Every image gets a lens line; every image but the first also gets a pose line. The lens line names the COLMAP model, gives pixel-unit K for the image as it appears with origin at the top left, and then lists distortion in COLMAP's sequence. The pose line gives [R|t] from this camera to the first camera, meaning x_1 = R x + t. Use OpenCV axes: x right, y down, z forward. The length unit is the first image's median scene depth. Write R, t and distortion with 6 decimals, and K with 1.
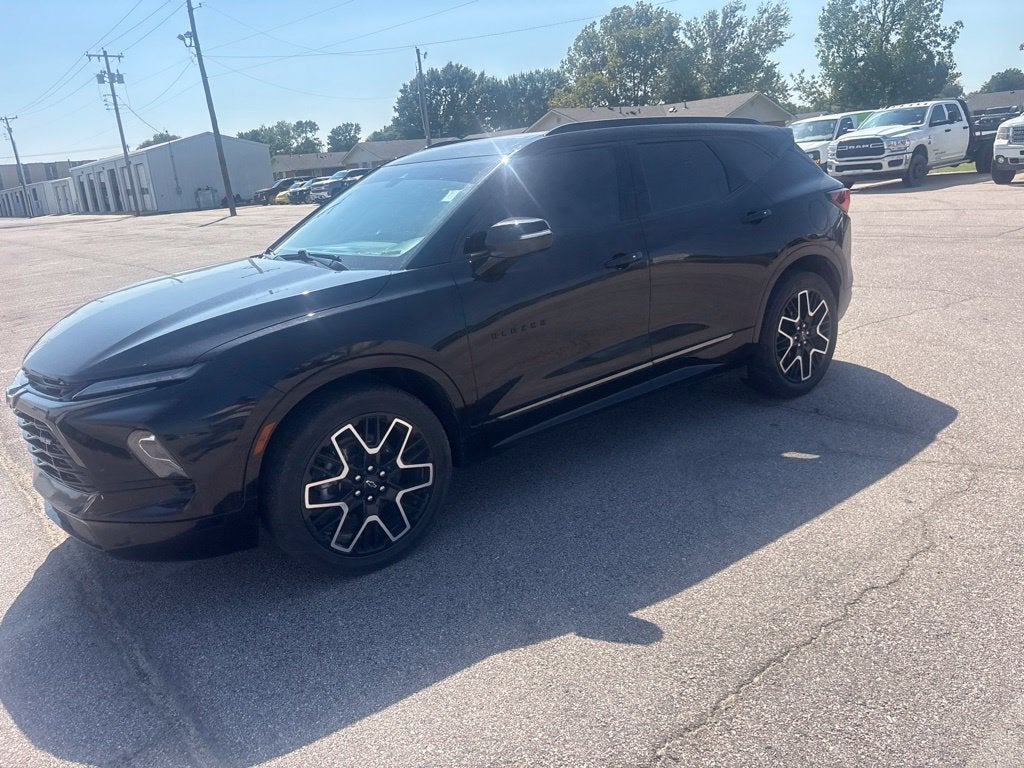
lens RADIAL K [[782.7, 0, 509.7], [0, 782.7, 383.0], [0, 0, 1]] dist [0.051104, -0.051140]
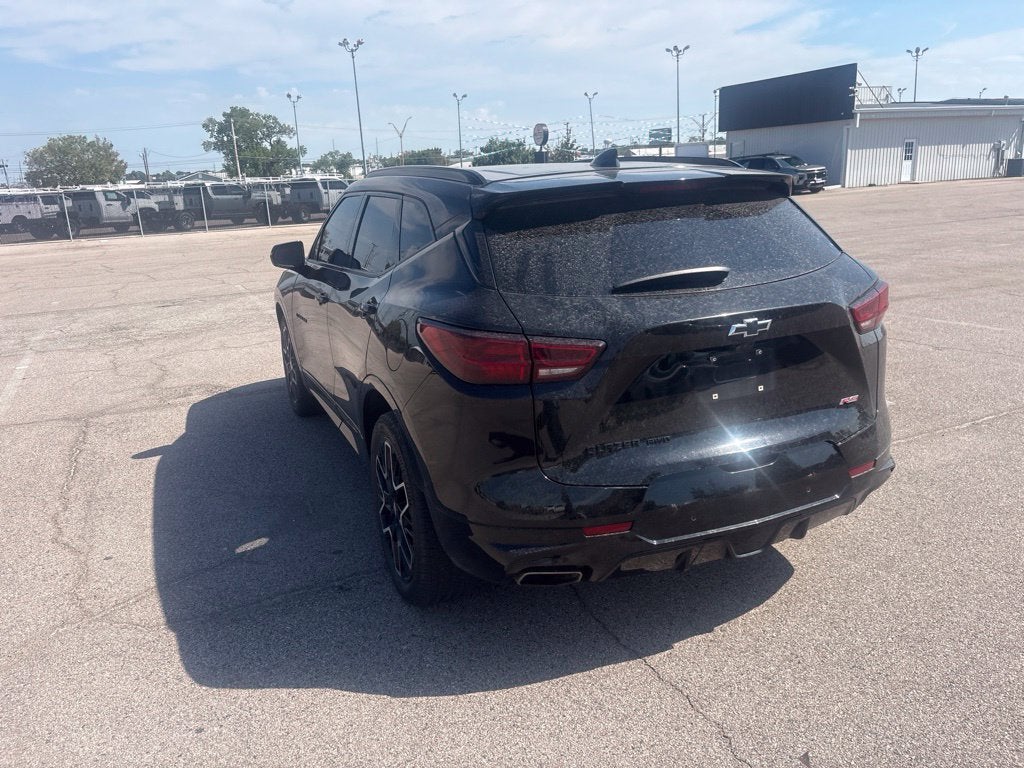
lens RADIAL K [[782.7, 0, 507.5], [0, 782.7, 373.1], [0, 0, 1]] dist [0.051104, -0.051140]
pose [[-0.242560, 0.334376, -0.910690, 1.001843], [-0.202105, 0.900711, 0.384542, -0.481867], [0.948851, 0.277330, -0.150897, 1.263607]]
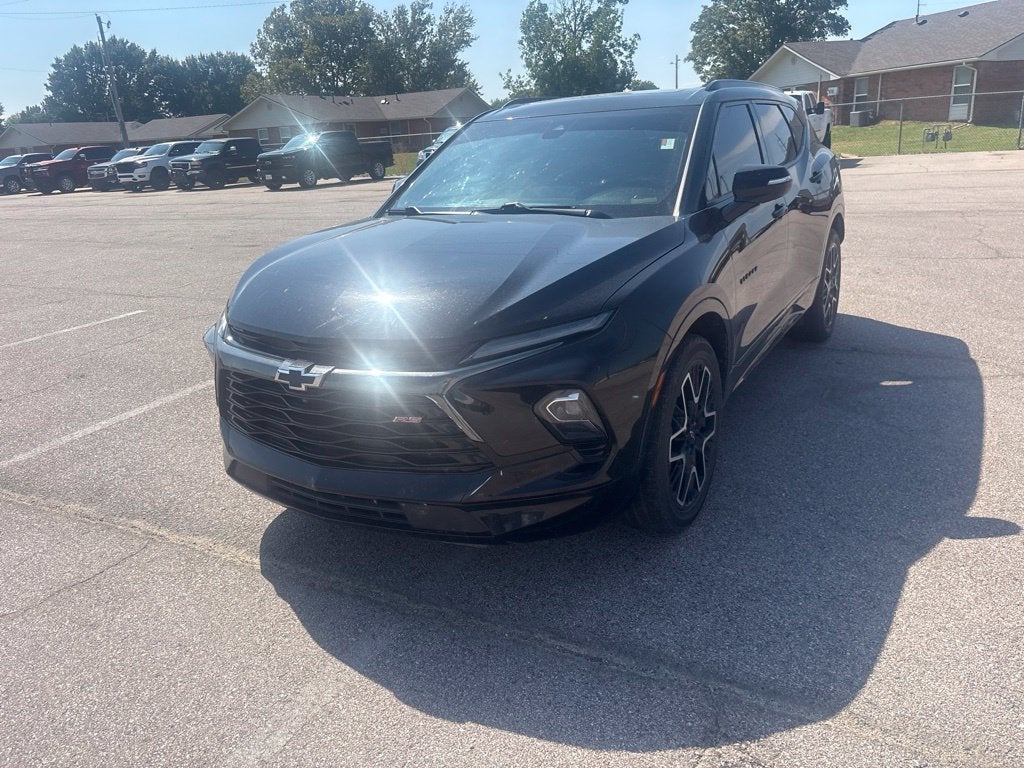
lens RADIAL K [[782.7, 0, 508.1], [0, 782.7, 393.9], [0, 0, 1]] dist [0.051104, -0.051140]
pose [[0.925685, -0.092530, 0.366805, -0.528444], [0.085888, 0.995710, 0.034425, 0.018149], [-0.368417, -0.000362, 0.929661, 0.126698]]
